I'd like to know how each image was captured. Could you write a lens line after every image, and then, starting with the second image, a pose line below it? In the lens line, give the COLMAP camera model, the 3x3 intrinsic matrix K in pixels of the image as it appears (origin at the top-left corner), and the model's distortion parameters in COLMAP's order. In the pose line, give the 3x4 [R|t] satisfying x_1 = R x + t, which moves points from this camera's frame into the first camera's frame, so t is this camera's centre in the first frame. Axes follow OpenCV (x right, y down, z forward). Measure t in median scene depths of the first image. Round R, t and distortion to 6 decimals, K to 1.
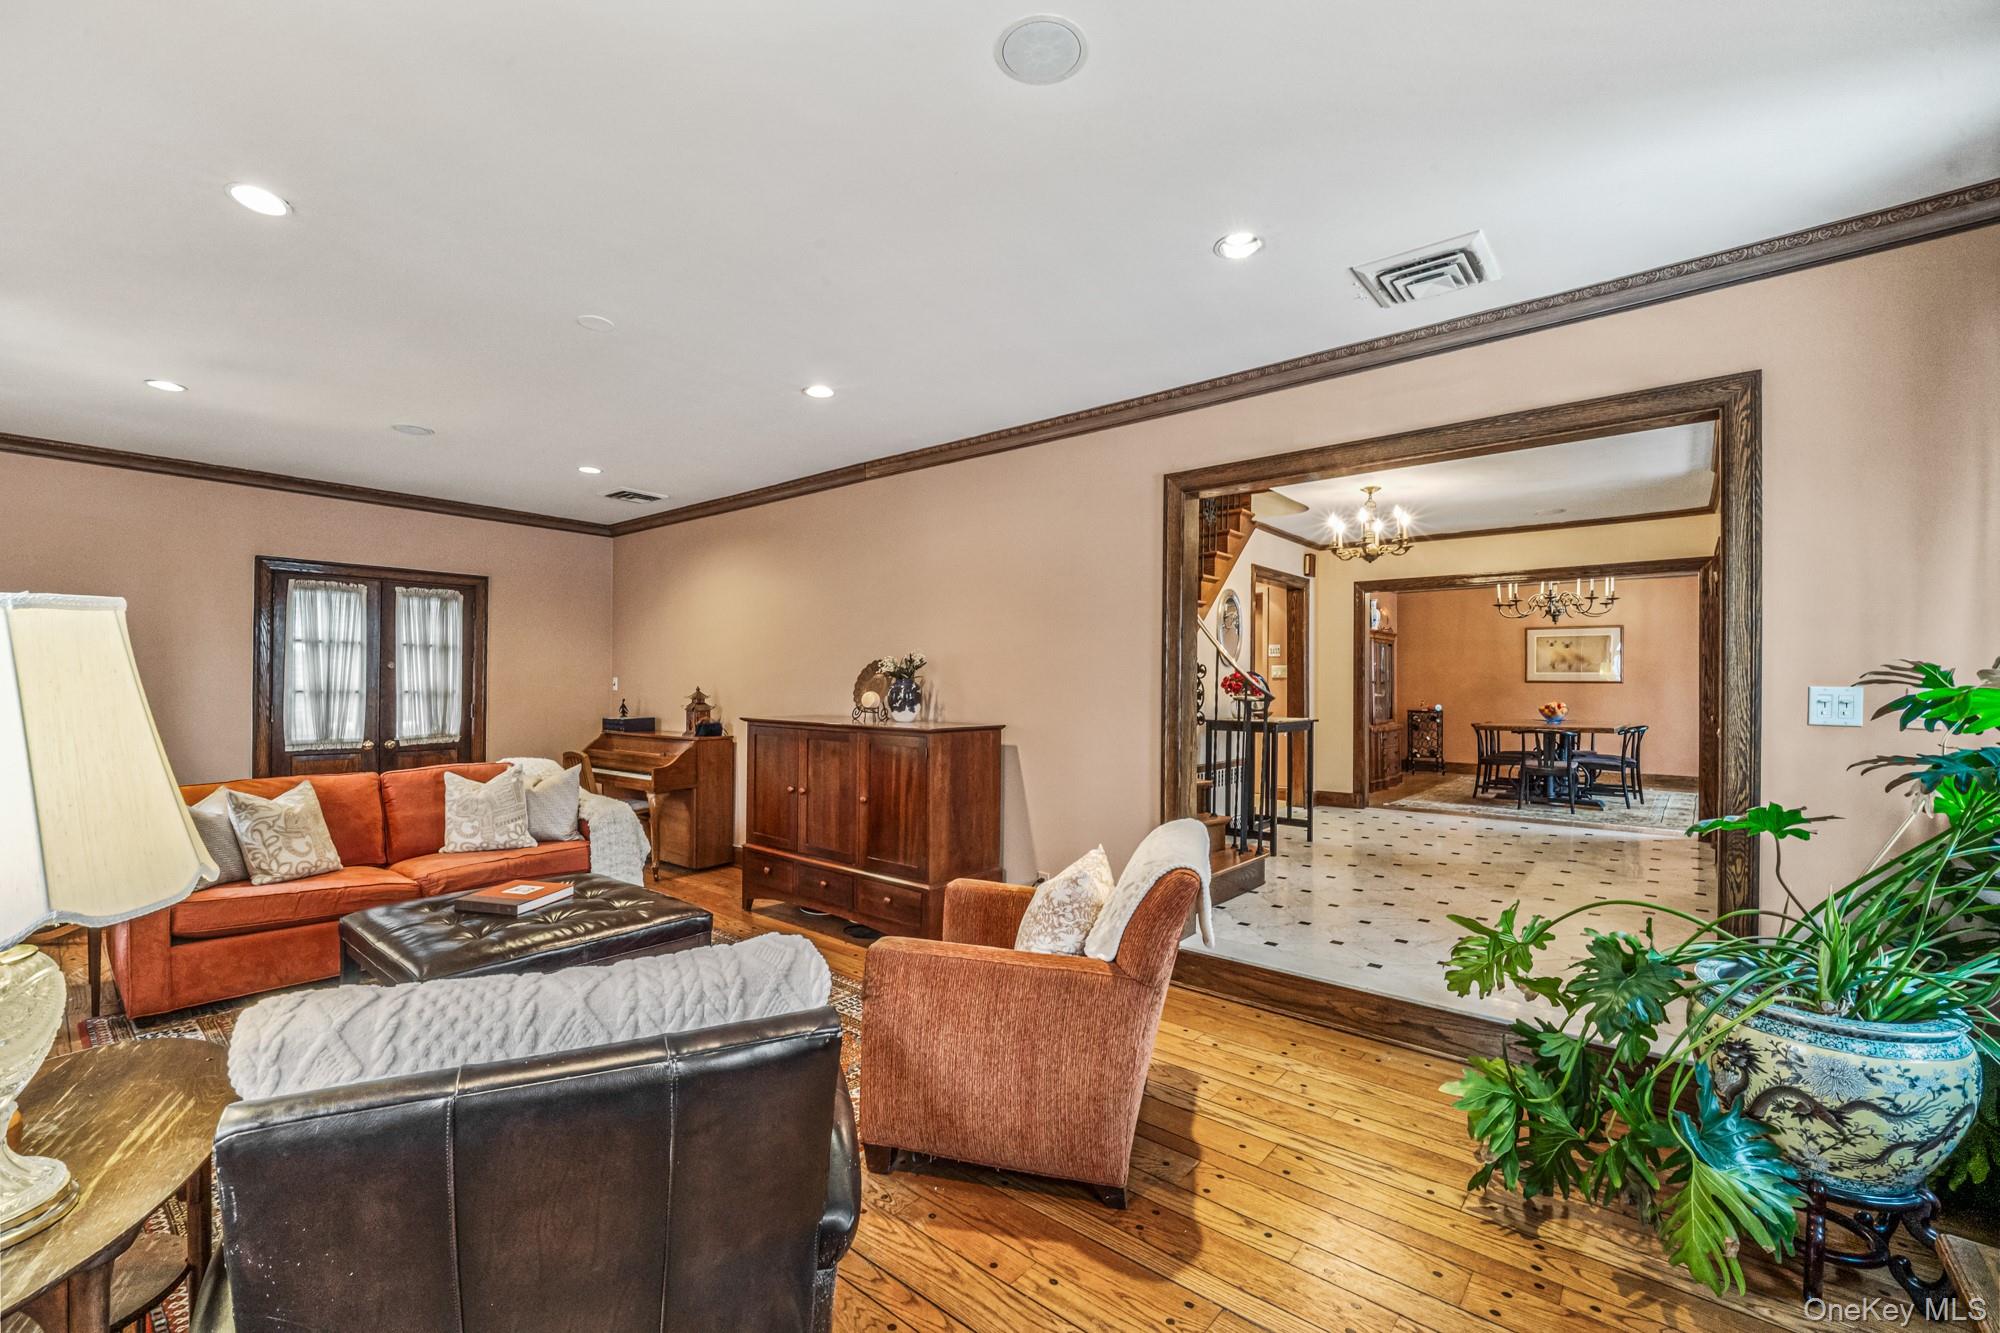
lens RADIAL K [[850.6, 0, 969.3], [0, 850.6, 677.4], [0, 0, 1]] dist [-0.006158, -0.008750]
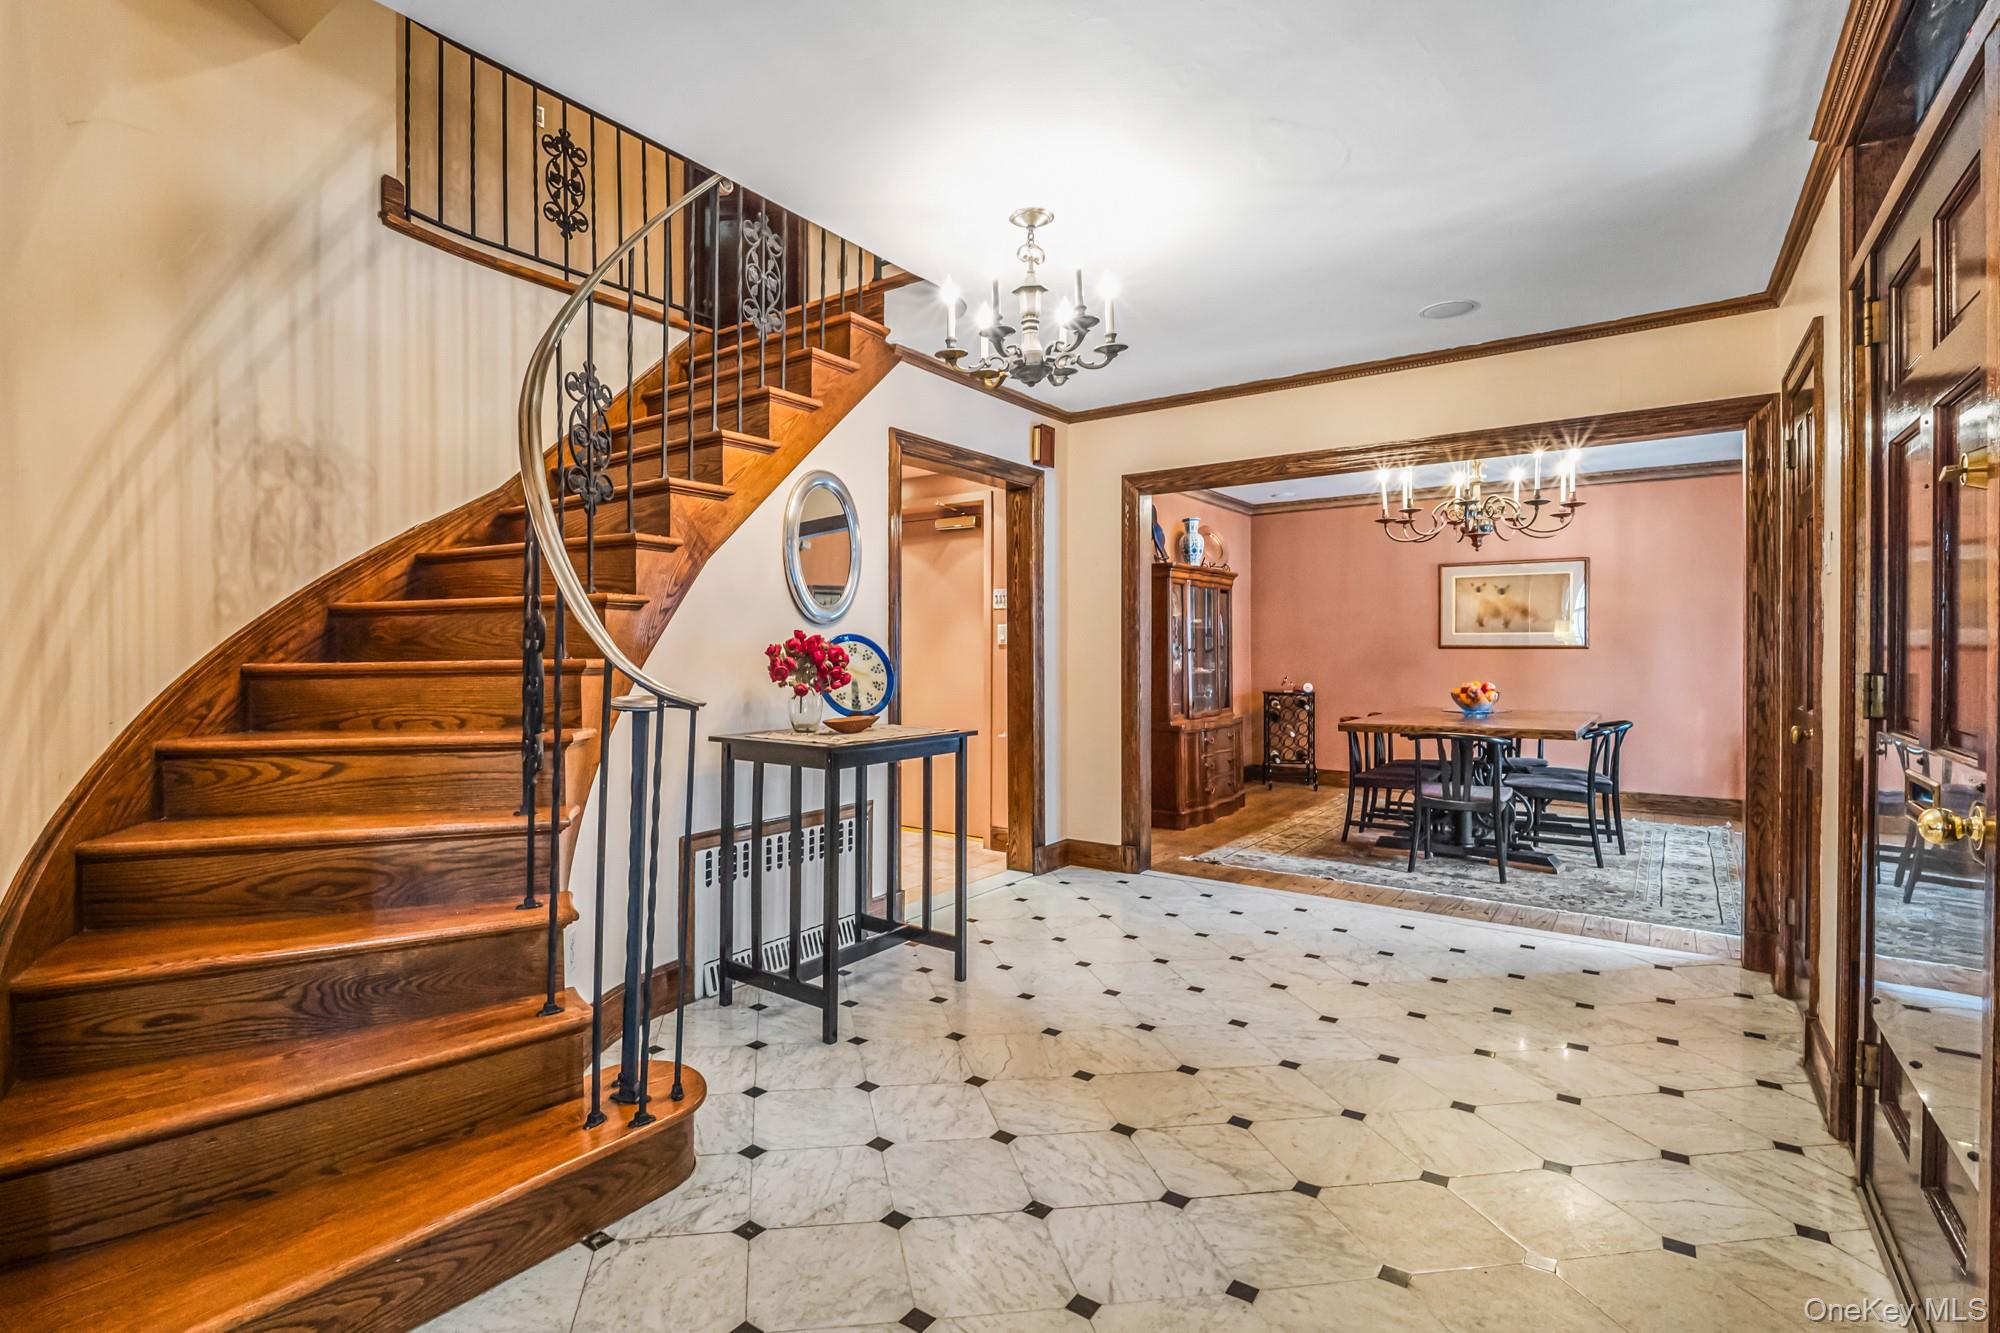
lens RADIAL K [[959.0, 0, 875.8], [0, 959.0, 648.9], [0, 0, 1]] dist [-0.003059, -0.002024]
pose [[0.999749, -0.005314, 0.021787, 0.257118], [0.005166, 0.999963, 0.006843, -0.001194], [-0.021822, -0.006729, 0.999739, 0.338425]]
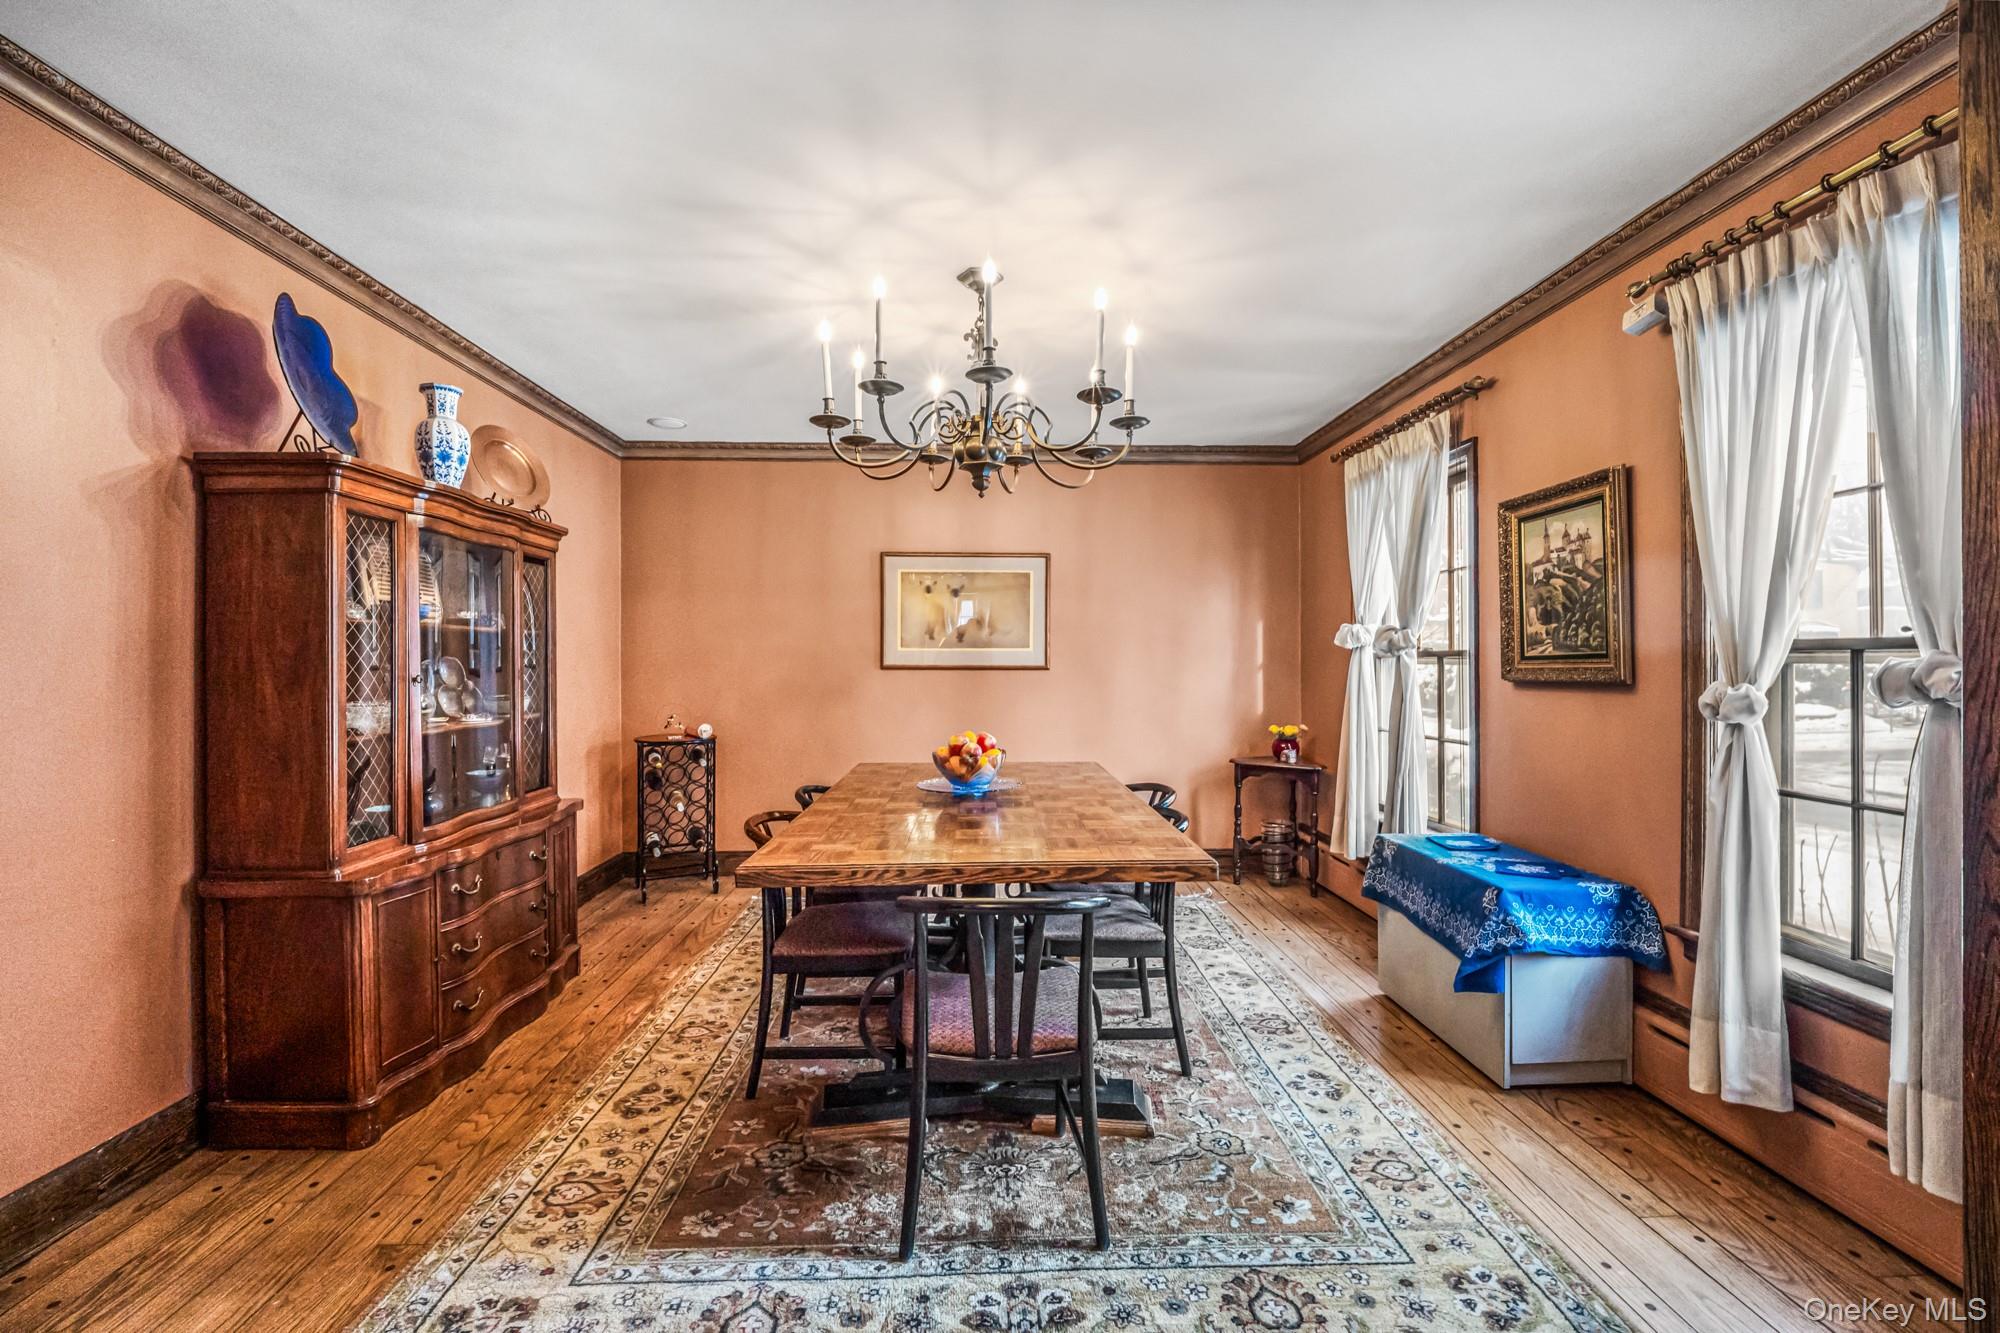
lens RADIAL K [[850.6, 0, 981.0], [0, 850.6, 661.6], [0, 0, 1]] dist [-0.006158, -0.008750]
pose [[0.746276, -0.003644, 0.665626, 0.474620], [-0.002035, 0.999968, 0.007756, -0.002597], [-0.665633, -0.007143, 0.746245, 0.753966]]
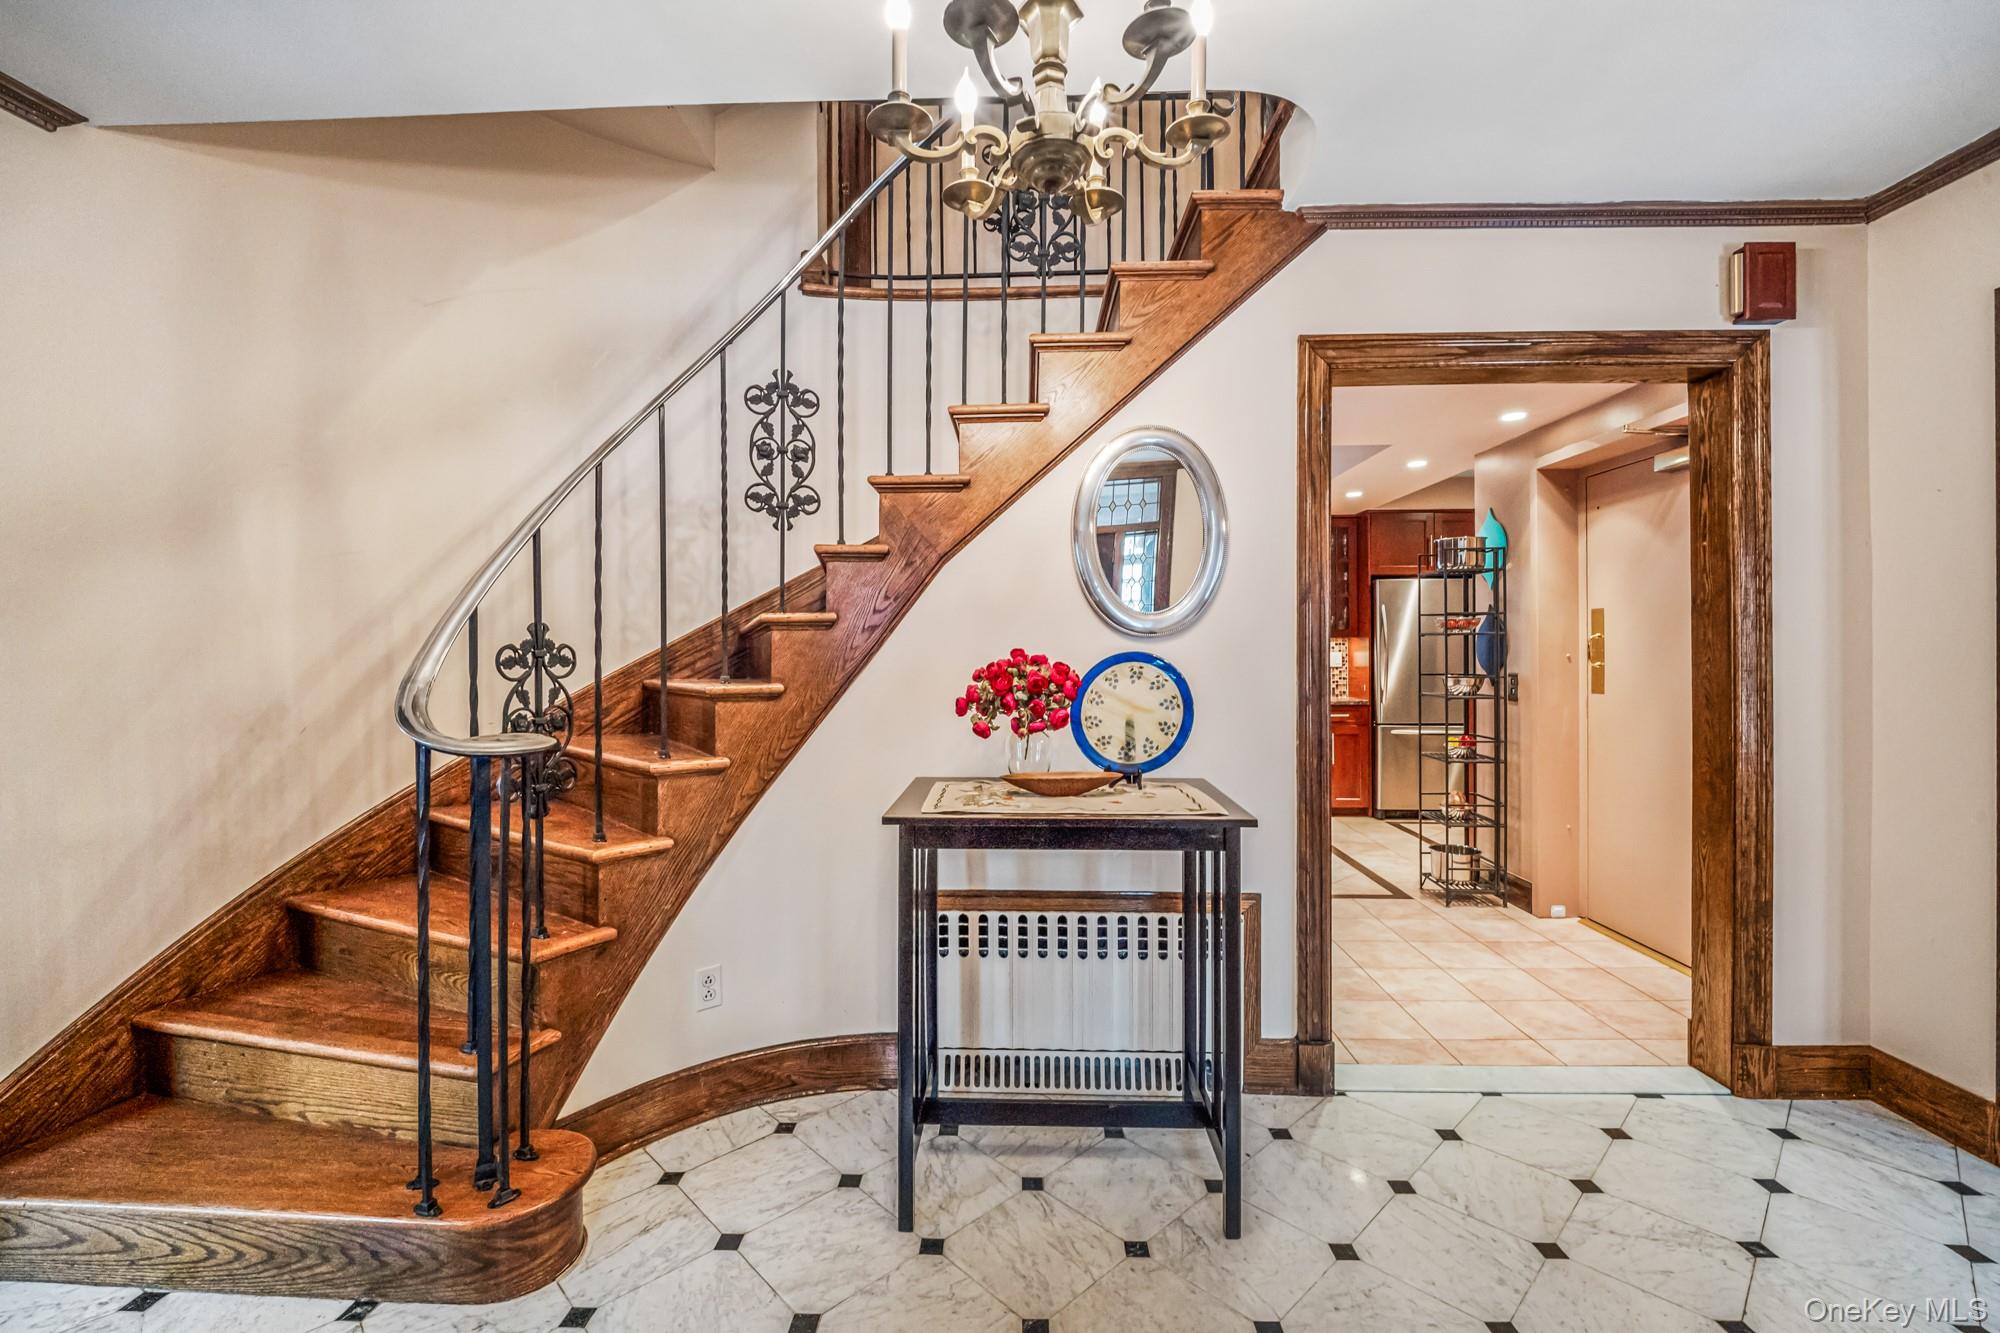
lens RADIAL K [[850.6, 0, 974.9], [0, 850.6, 637.6], [0, 0, 1]] dist [-0.006158, -0.008750]
pose [[0.615269, -0.021984, -0.788011, 0.432042], [0.013346, 0.999758, -0.017471, -0.005296], [0.788204, 0.000232, 0.615413, 0.563775]]
